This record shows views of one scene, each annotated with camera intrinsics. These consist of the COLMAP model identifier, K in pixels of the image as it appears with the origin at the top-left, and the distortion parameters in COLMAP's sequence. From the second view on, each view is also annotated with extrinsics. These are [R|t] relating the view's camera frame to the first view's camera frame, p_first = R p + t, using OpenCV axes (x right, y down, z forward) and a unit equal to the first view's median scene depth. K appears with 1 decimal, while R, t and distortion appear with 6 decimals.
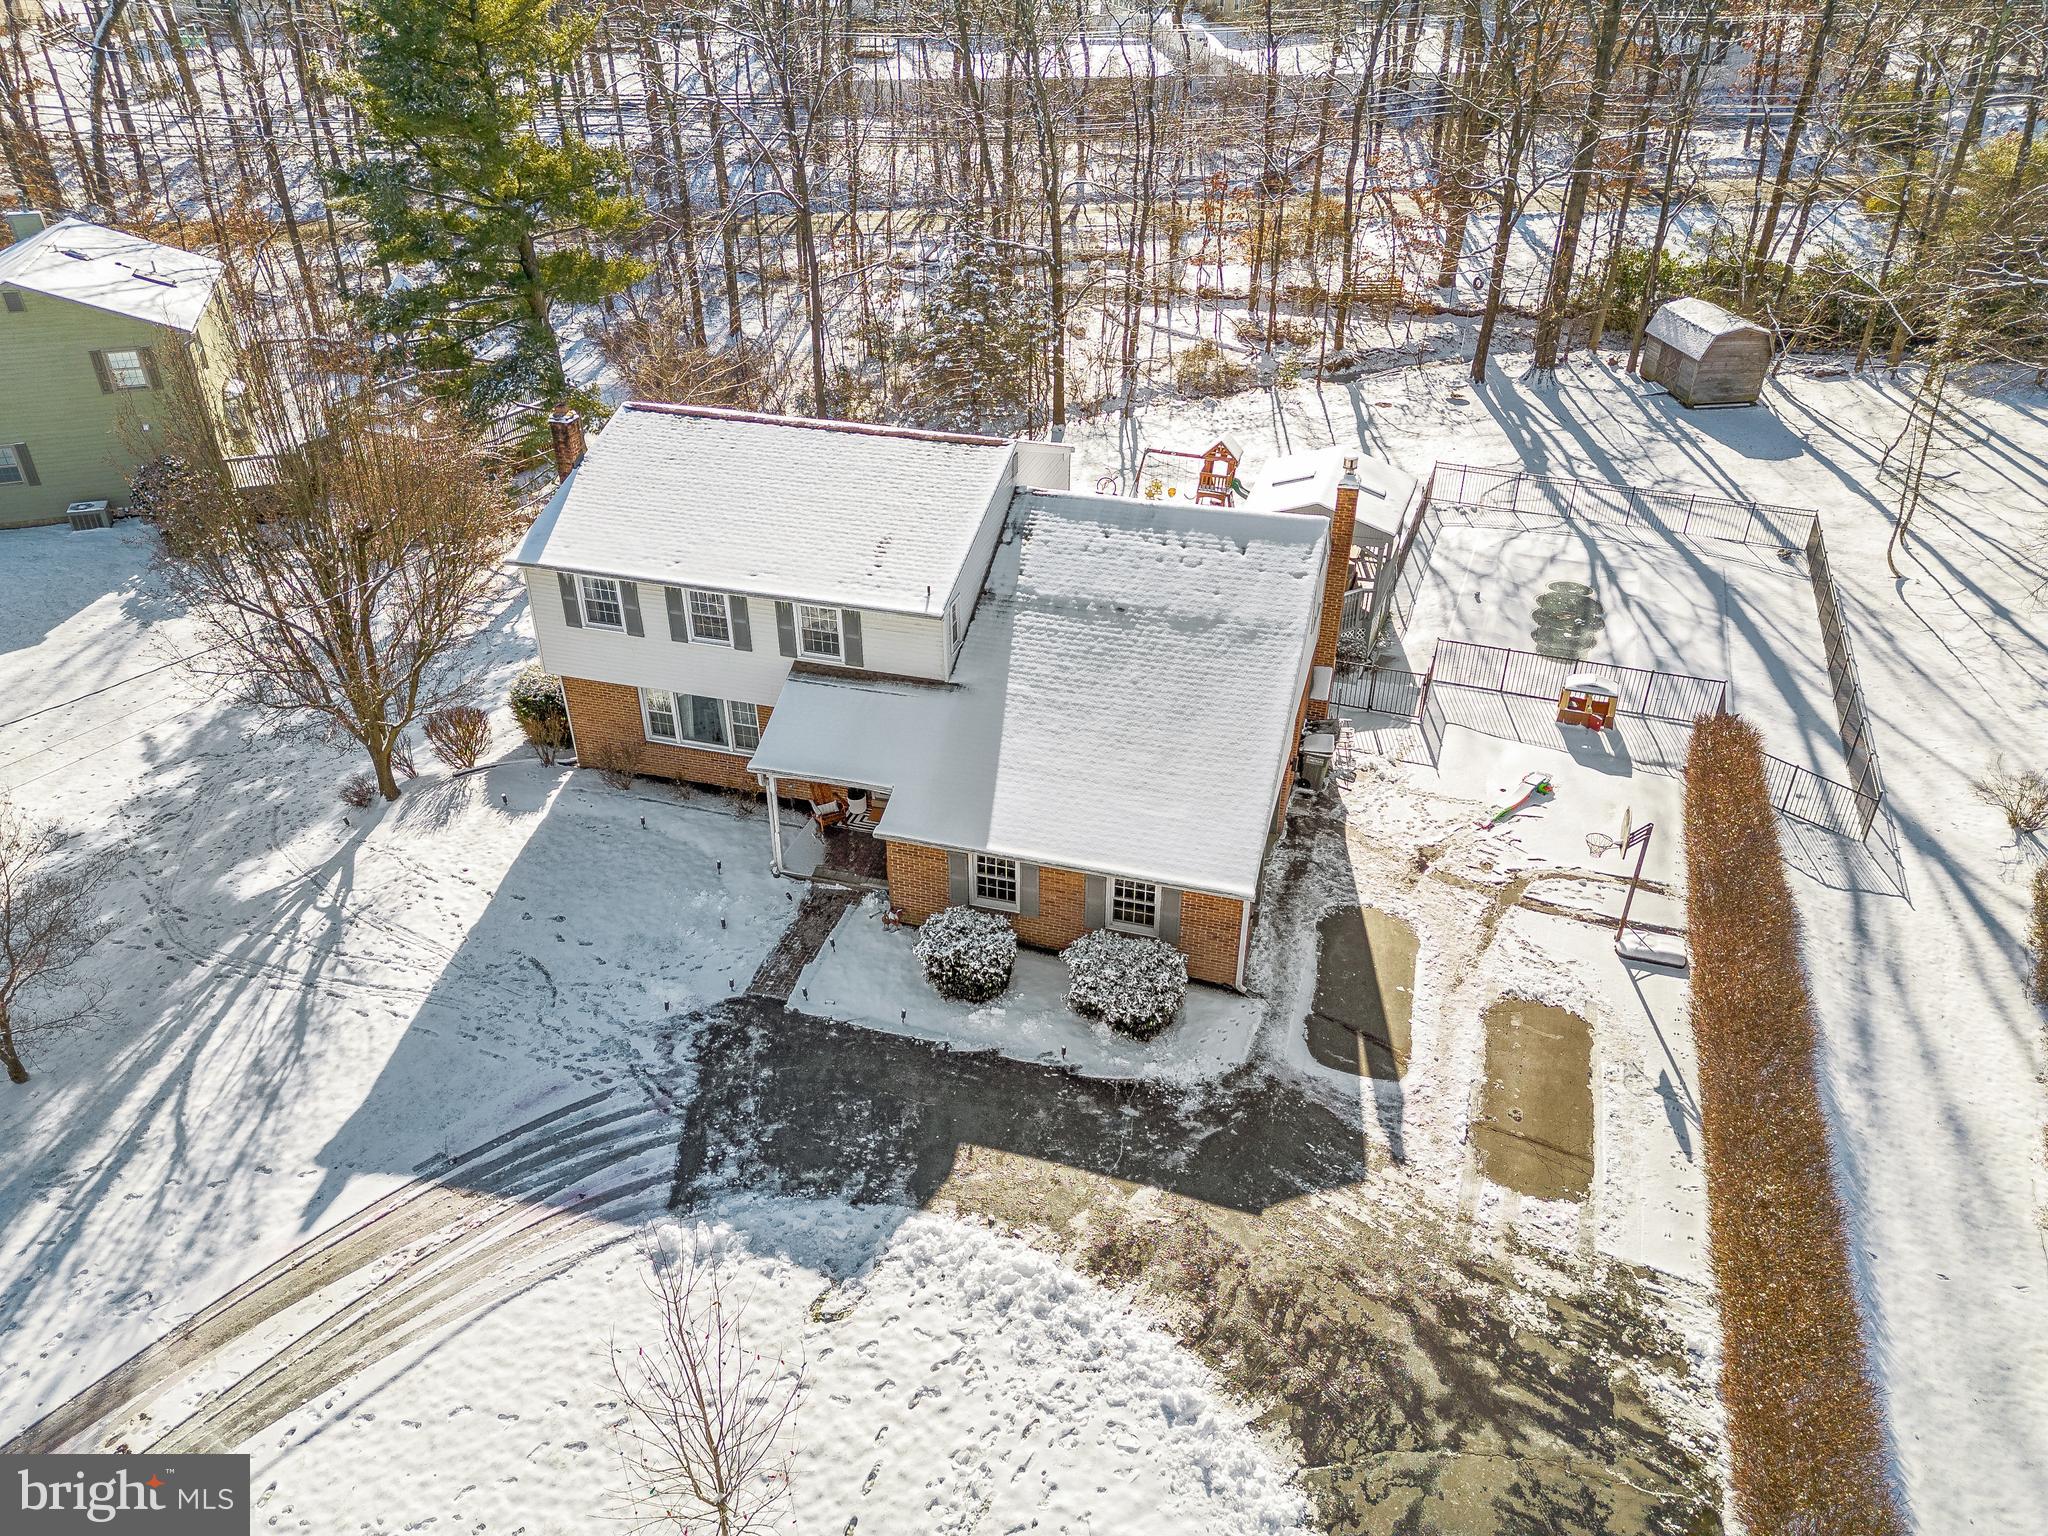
lens RADIAL K [[1425.7, 0, 1024.0], [0, 1425.7, 768.0], [0, 0, 1]] dist [0.021799, -0.002665]
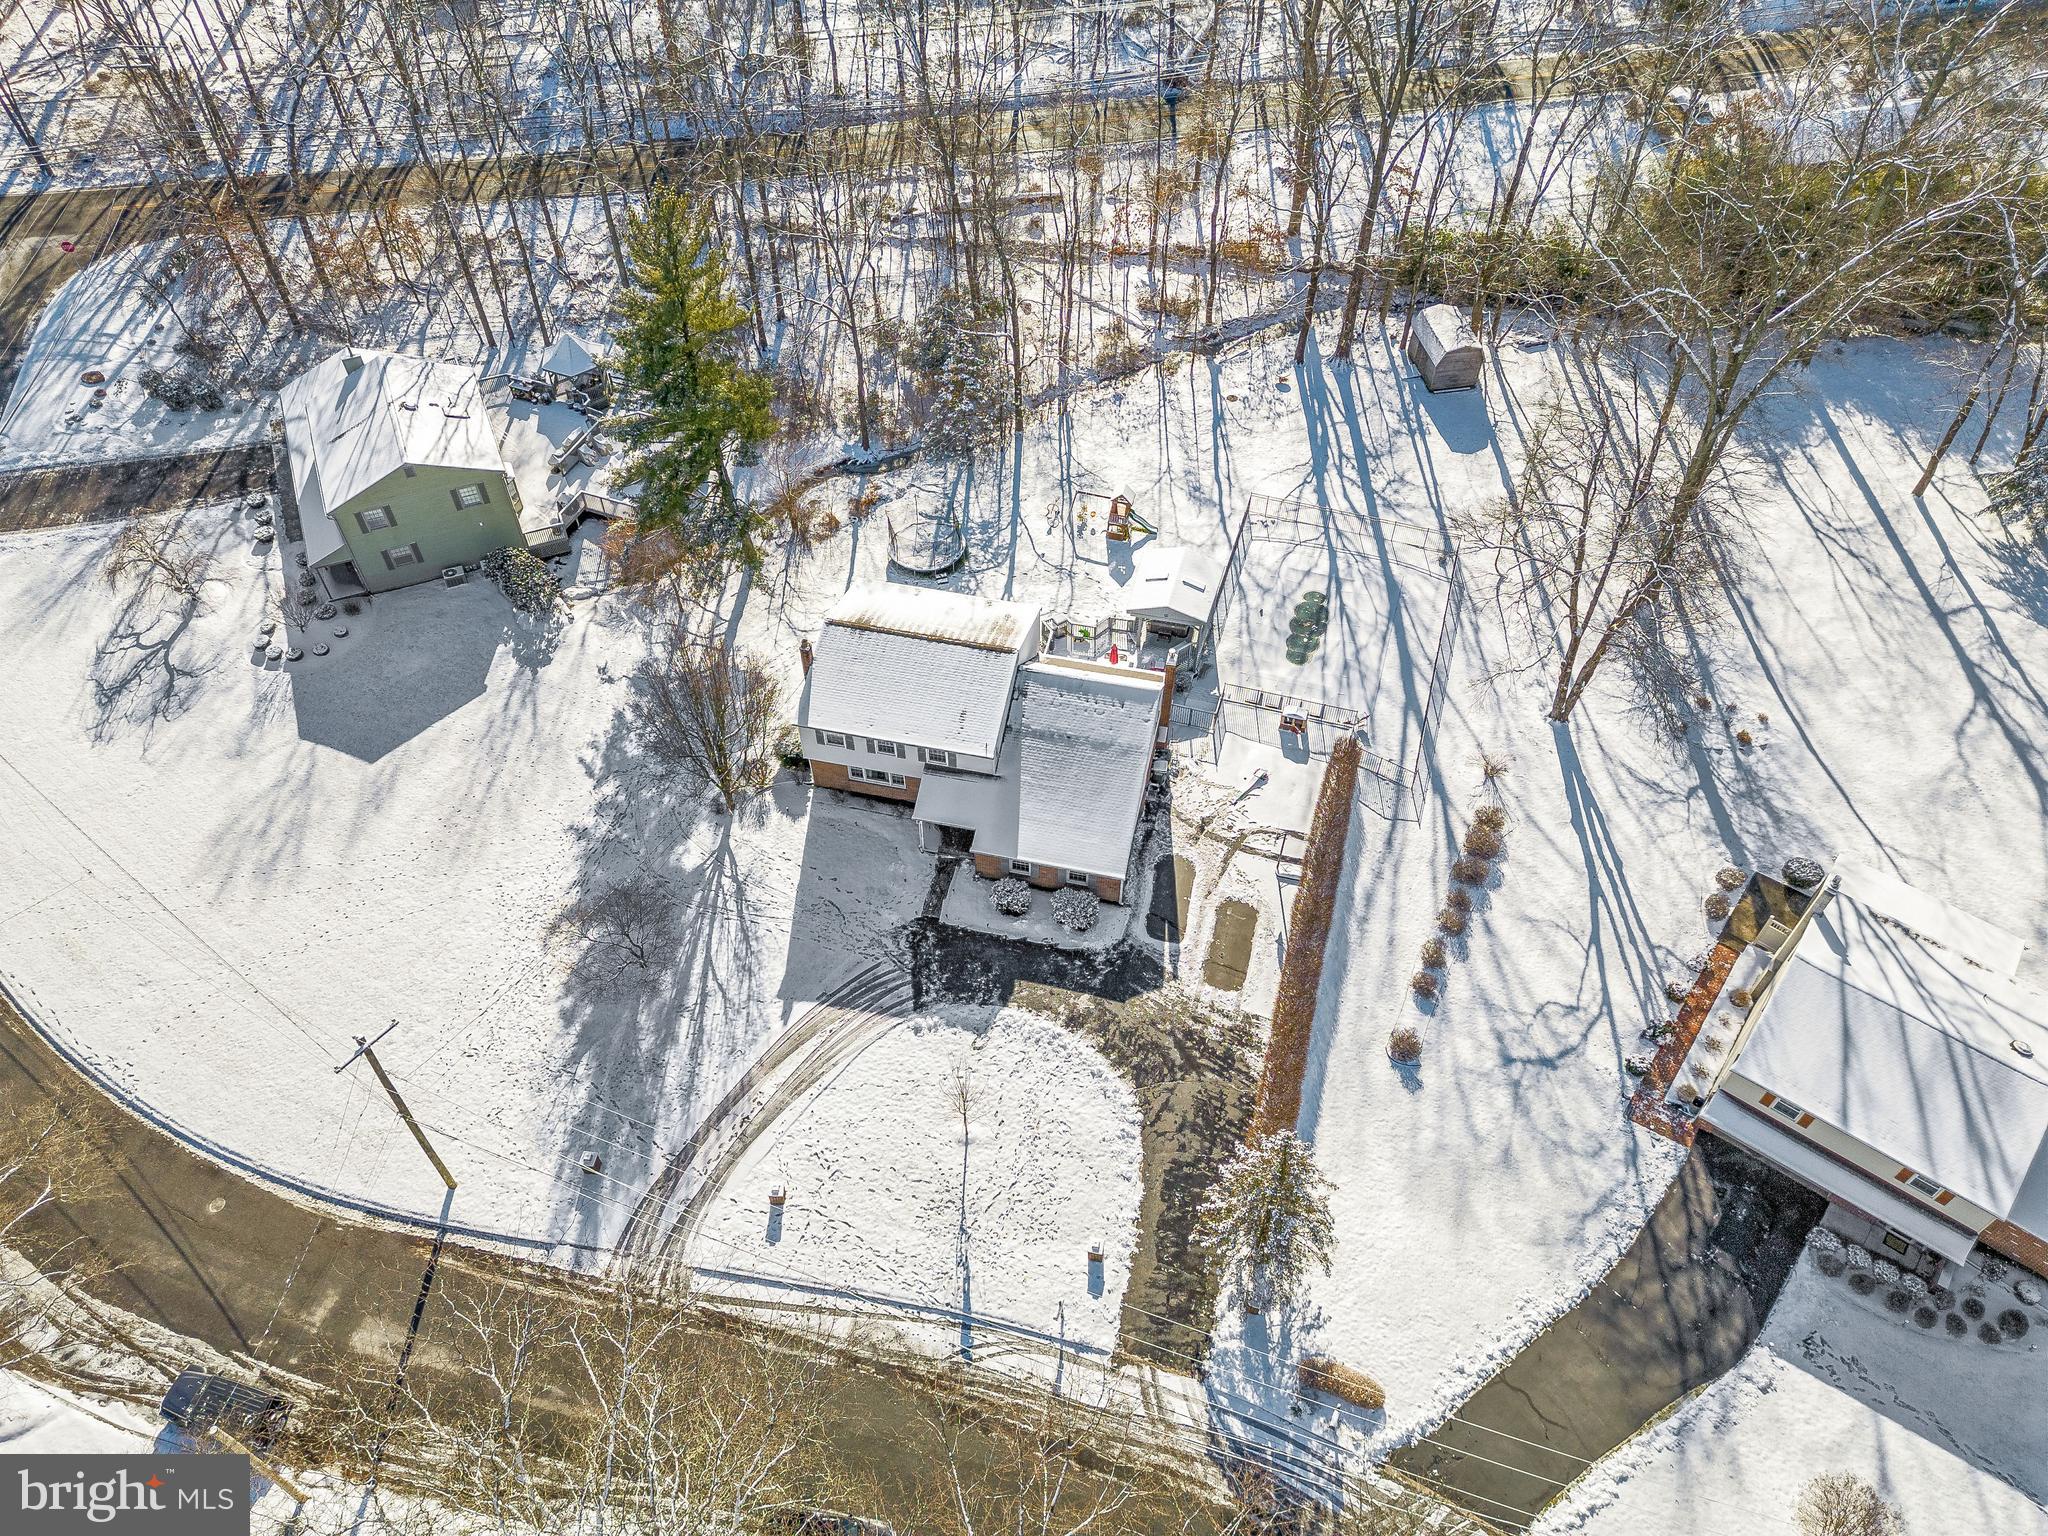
lens RADIAL K [[1458.3, 0, 1024.8], [0, 1458.3, 788.5], [0, 0, 1]] dist [0.061561, -0.003107]
pose [[0.998148, -0.048297, 0.036990, -0.096726], [0.032121, 0.934785, 0.353758, -0.905850], [-0.051663, -0.351915, 0.934605, -1.255210]]
